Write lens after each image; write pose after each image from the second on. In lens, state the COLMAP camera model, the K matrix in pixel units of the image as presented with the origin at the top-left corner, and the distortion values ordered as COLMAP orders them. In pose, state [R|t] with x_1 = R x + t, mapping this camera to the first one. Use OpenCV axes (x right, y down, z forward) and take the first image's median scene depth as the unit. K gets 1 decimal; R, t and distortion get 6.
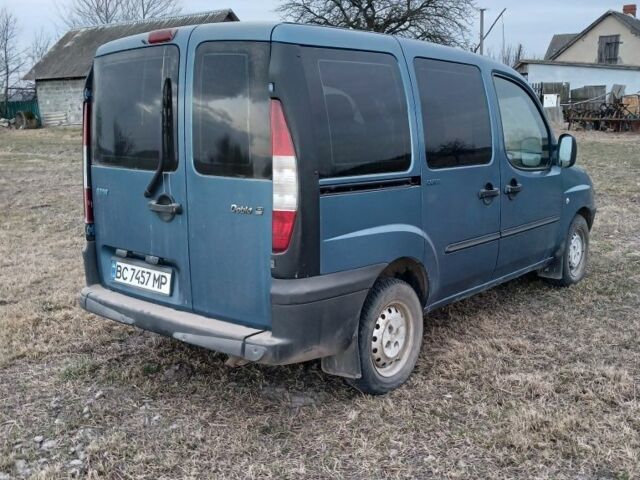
lens RADIAL K [[668.6, 0, 320.0], [0, 668.6, 240.0], [0, 0, 1]] dist [0.148601, -0.372786]
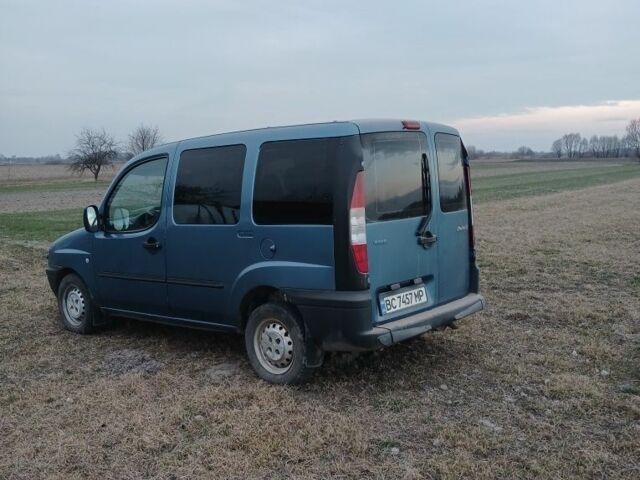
lens RADIAL K [[668.6, 0, 320.0], [0, 668.6, 240.0], [0, 0, 1]] dist [0.148601, -0.372786]
pose [[0.018188, -0.091643, 0.995626, -1.613674], [0.220254, 0.971696, 0.085416, -0.214185], [-0.975273, 0.217737, 0.037858, 1.122088]]
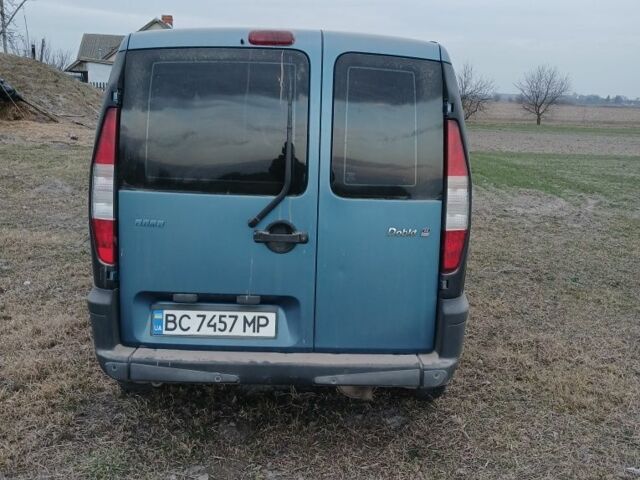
lens RADIAL K [[668.6, 0, 320.0], [0, 668.6, 240.0], [0, 0, 1]] dist [0.148601, -0.372786]
pose [[0.763514, -0.083301, 0.640397, -0.709956], [0.081202, 0.996159, 0.032765, -0.065370], [-0.640666, 0.026985, 0.767345, 0.294601]]
